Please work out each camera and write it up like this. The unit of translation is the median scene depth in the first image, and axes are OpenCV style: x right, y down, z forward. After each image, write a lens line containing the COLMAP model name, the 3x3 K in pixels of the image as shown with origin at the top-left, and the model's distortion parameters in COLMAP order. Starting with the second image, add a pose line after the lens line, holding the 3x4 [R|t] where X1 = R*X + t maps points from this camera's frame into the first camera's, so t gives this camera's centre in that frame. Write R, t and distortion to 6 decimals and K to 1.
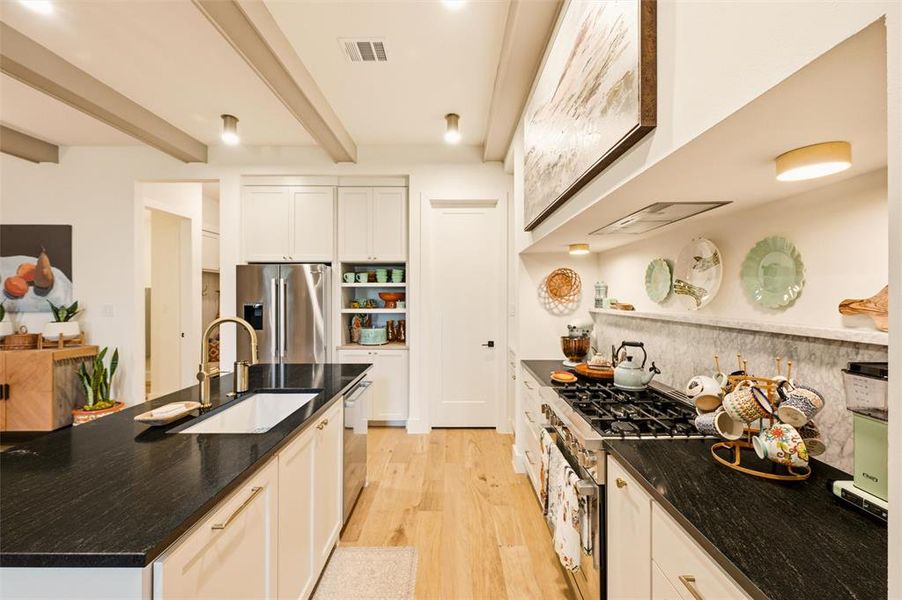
lens RADIAL K [[361.5, 0, 452.8], [0, 361.5, 296.3], [0, 0, 1]] dist [0.000218, -0.000033]
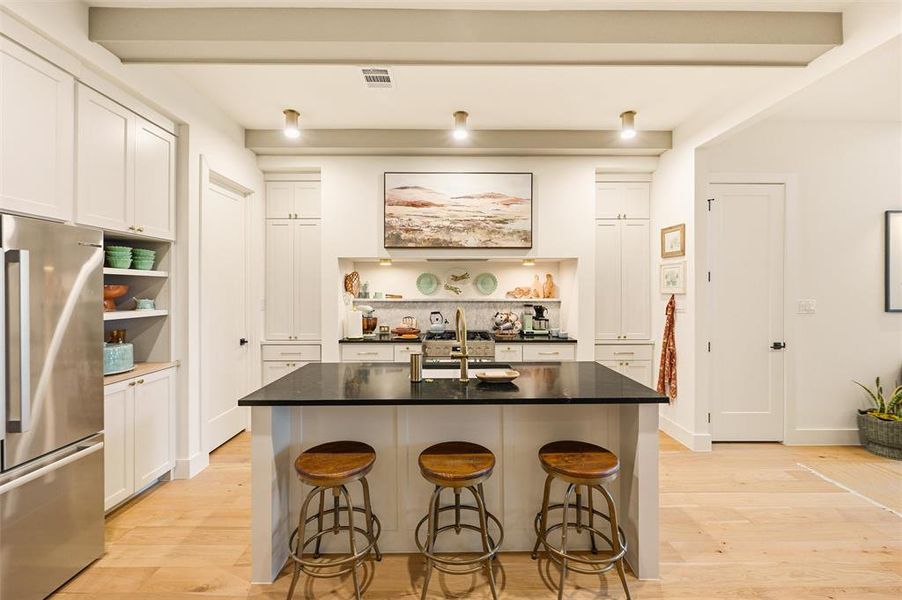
lens RADIAL K [[365.9, 0, 451.5], [0, 365.9, 291.0], [0, 0, 1]] dist [-0.000305, -0.000226]
pose [[-0.011559, -0.000634, 0.999933, -0.866292], [0.001469, 0.999999, 0.000651, 0.000257], [-0.999932, 0.001476, -0.011558, 0.477298]]
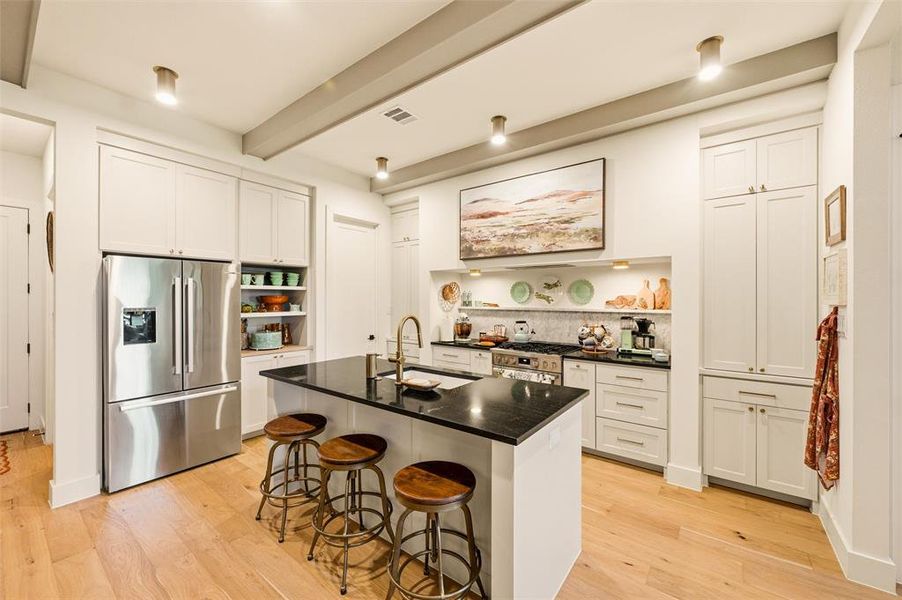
lens RADIAL K [[355.0, 0, 451.0], [0, 355.0, 300.0], [0, 0, 1]] dist [-0.000922, -0.000178]
pose [[0.607222, -0.001131, 0.794531, -0.719350], [-0.000507, 0.999998, 0.001811, -0.000227], [-0.794532, -0.001502, 0.607221, 0.033325]]
